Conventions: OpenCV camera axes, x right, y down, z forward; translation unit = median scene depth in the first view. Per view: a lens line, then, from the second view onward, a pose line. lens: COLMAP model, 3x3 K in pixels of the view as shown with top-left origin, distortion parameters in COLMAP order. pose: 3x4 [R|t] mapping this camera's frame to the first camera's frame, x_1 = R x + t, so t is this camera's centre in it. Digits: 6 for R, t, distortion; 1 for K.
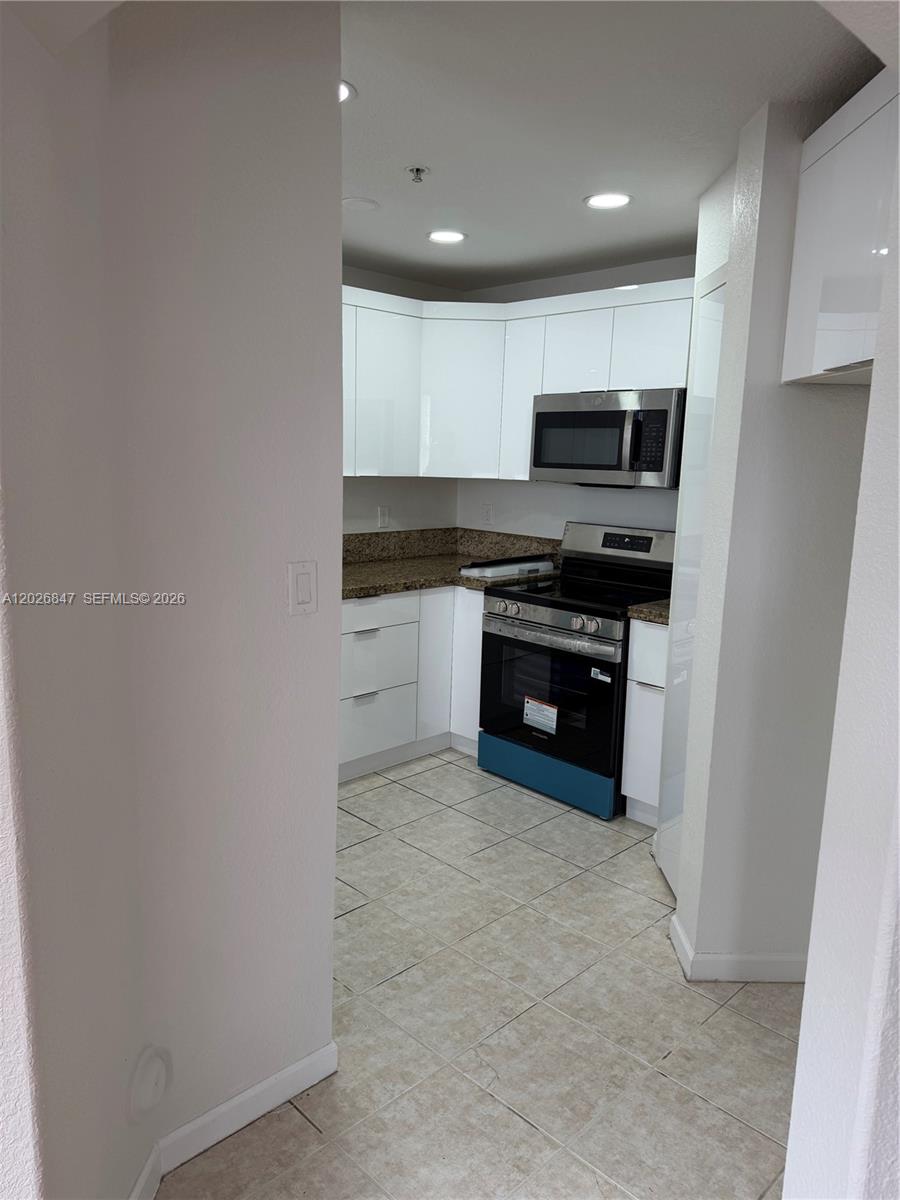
lens RADIAL K [[839.7, 0, 447.2], [0, 839.7, 601.8], [0, 0, 1]] dist [0.051240, -0.035905]
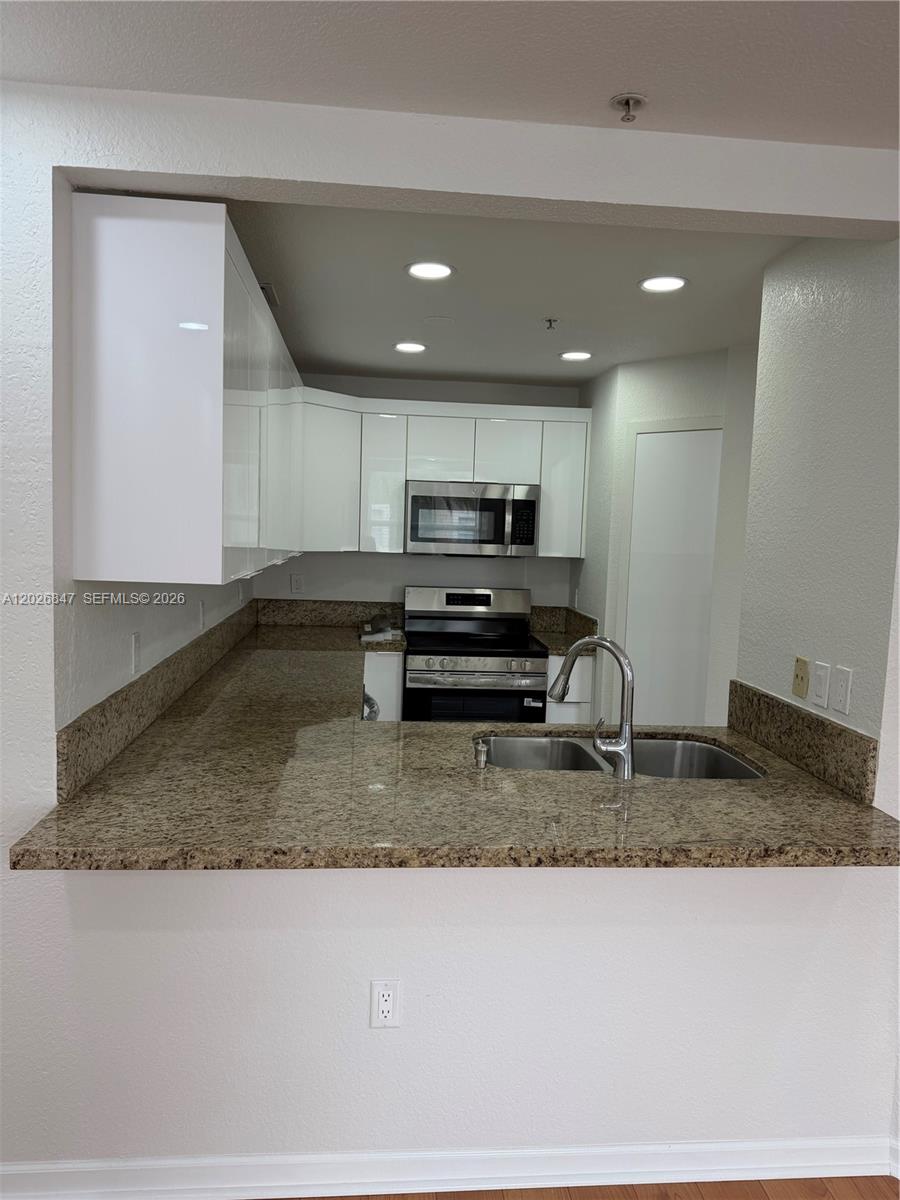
lens RADIAL K [[839.7, 0, 451.9], [0, 839.7, 597.5], [0, 0, 1]] dist [0.051240, -0.035905]
pose [[0.604493, -0.071190, 0.793423, -0.790063], [0.118826, 0.992914, -0.001442, -0.075133], [-0.787698, 0.095151, 0.608669, 0.259598]]
